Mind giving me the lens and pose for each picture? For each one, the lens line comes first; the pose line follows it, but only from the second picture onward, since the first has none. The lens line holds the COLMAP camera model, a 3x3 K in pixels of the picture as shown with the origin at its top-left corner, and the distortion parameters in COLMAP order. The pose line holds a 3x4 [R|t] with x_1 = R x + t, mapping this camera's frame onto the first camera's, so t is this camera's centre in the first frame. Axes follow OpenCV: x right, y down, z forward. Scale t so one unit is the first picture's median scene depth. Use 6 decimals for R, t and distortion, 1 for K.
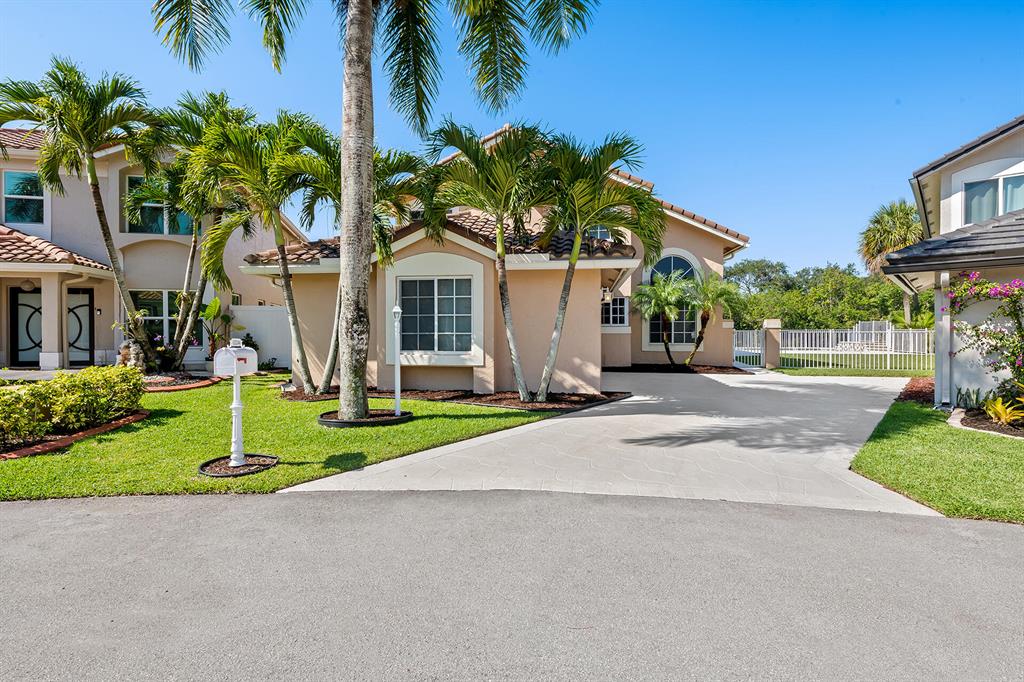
lens RADIAL K [[547.4, 0, 504.0], [0, 547.4, 336.9], [0, 0, 1]] dist [0.005618, -0.001997]
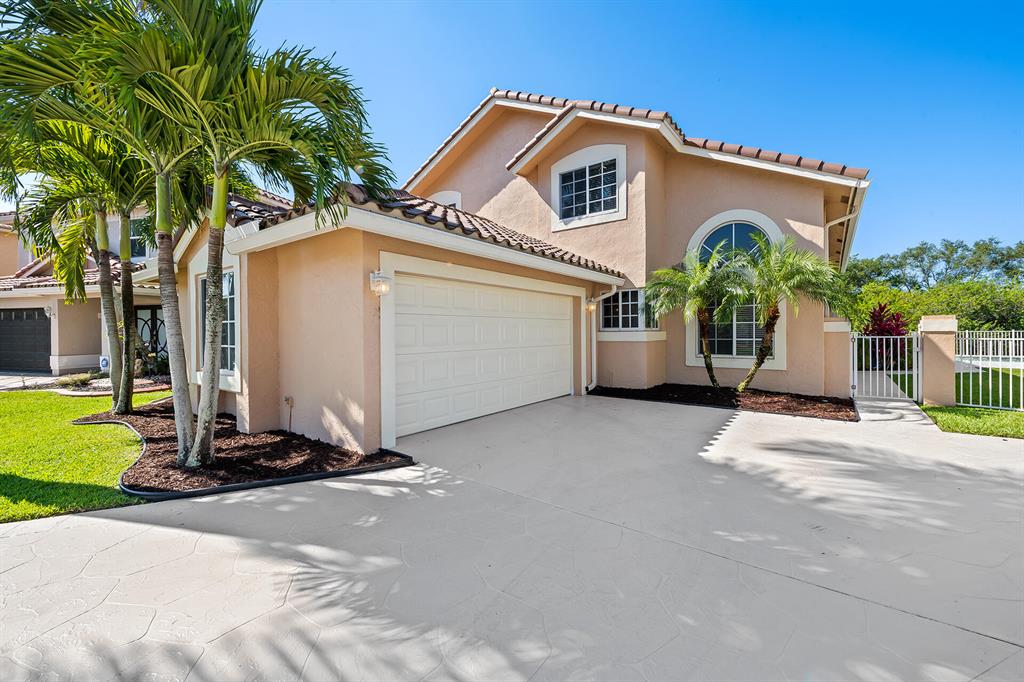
lens RADIAL K [[431.9, 0, 510.0], [0, 431.9, 336.8], [0, 0, 1]] dist [0.002189, -0.000871]
pose [[0.875208, 0.000891, -0.483745, 0.211706], [0.001488, 0.999989, 0.004534, -0.008637], [0.483744, -0.004688, 0.875197, 0.265986]]
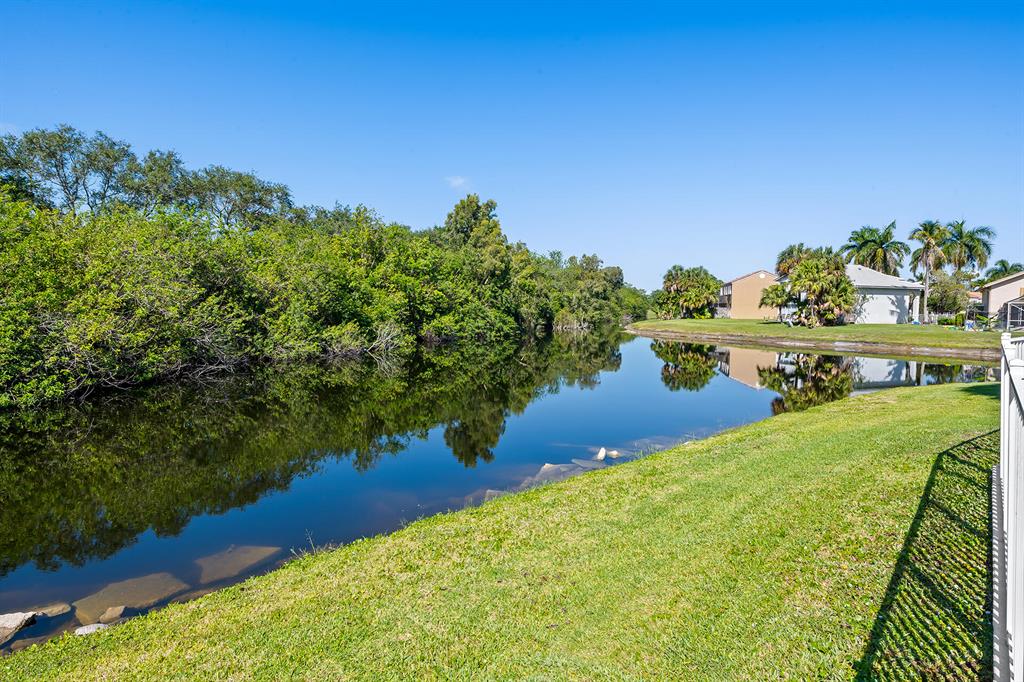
lens RADIAL K [[547.4, 0, 510.1], [0, 547.4, 340.2], [0, 0, 1]] dist [0.005618, -0.001997]
pose [[0.531798, -0.043992, 0.845728, 0.355592], [-0.004104, 0.998504, 0.054519, -0.020018], [-0.846861, -0.032464, 0.530823, 1.222594]]
